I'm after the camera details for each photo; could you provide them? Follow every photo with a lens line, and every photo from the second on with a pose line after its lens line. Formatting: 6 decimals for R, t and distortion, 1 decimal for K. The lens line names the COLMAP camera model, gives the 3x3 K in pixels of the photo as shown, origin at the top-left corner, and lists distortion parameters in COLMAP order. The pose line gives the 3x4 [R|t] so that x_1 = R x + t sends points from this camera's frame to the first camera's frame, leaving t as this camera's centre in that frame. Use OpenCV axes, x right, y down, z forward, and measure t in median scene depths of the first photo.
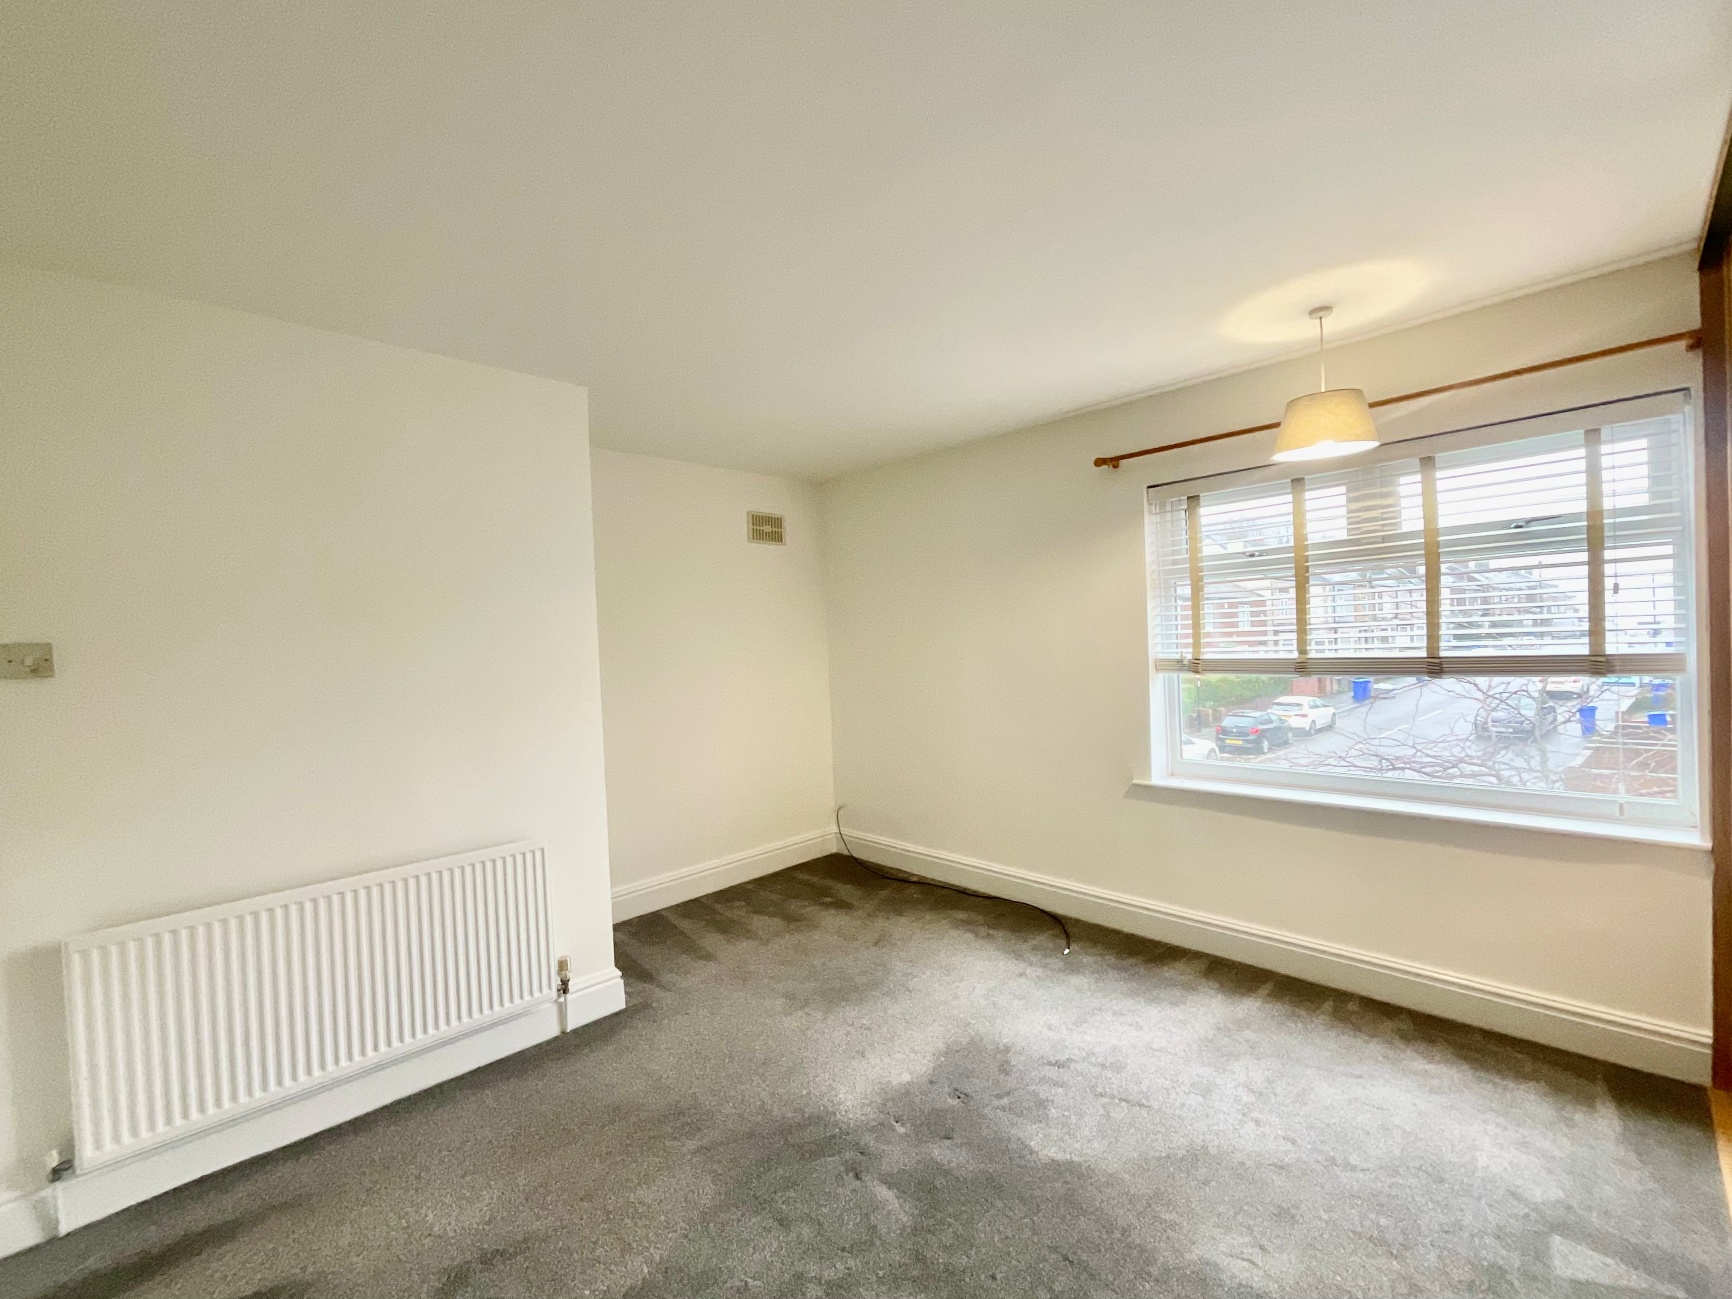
lens RADIAL K [[758.8, 0, 871.7], [0, 758.8, 651.0], [0, 0, 1]] dist [0.000041, -0.000027]
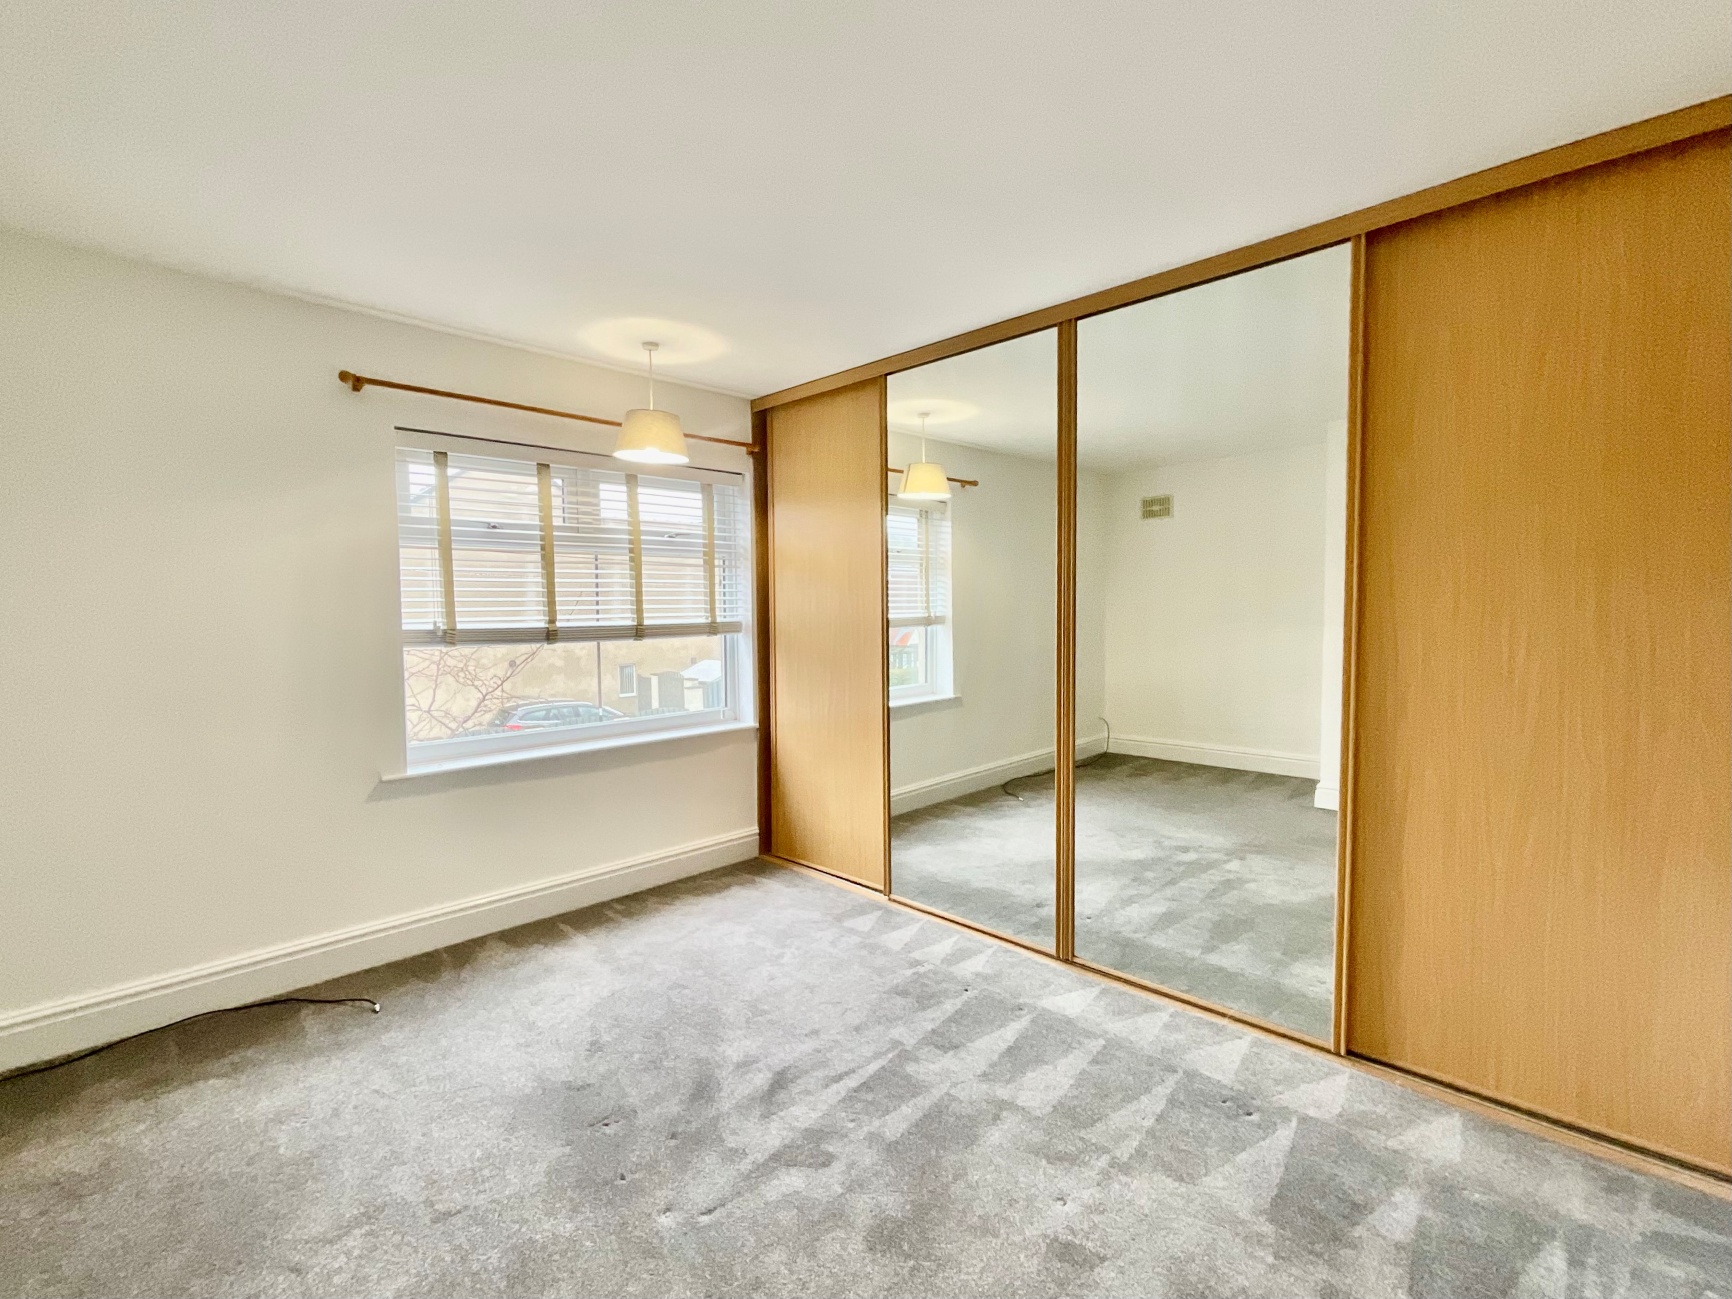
lens RADIAL K [[775.0, 0, 911.6], [0, 775.0, 647.1], [0, 0, 1]] dist [0.000435, 0.000047]
pose [[-0.047393, -0.016192, 0.998745, -0.585727], [0.023570, 0.999572, 0.017324, 0.030862], [-0.998598, 0.024362, -0.046992, 0.518809]]
